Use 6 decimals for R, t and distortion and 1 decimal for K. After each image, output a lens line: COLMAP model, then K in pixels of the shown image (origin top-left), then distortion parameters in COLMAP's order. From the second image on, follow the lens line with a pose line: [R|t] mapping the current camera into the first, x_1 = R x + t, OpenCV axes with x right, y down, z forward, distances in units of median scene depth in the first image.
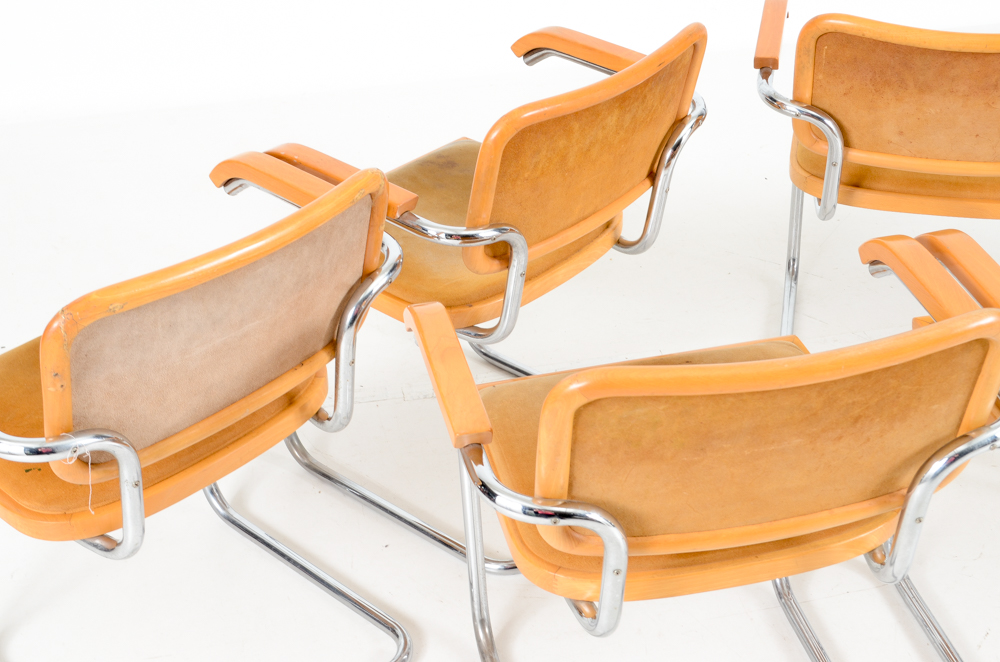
lens RADIAL K [[1470.3, 0, 500.0], [0, 1470.3, 331.0], [0, 0, 1]] dist [-0.021518, 0.075935]
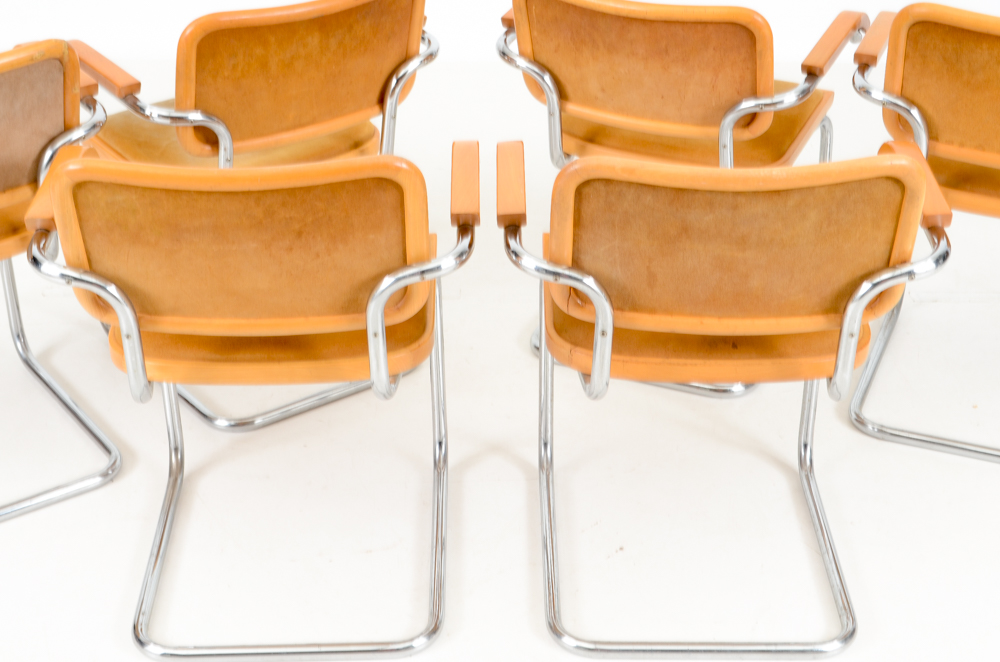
lens RADIAL K [[1614.4, 0, 500.0], [0, 1614.4, 331.0], [0, 0, 1]] dist [-0.010831, 0.029489]
pose [[0.979394, 0.122159, -0.160826, 0.487026], [-0.130826, 0.990410, -0.044413, 0.137596], [0.153858, 0.064538, 0.985983, -0.284310]]
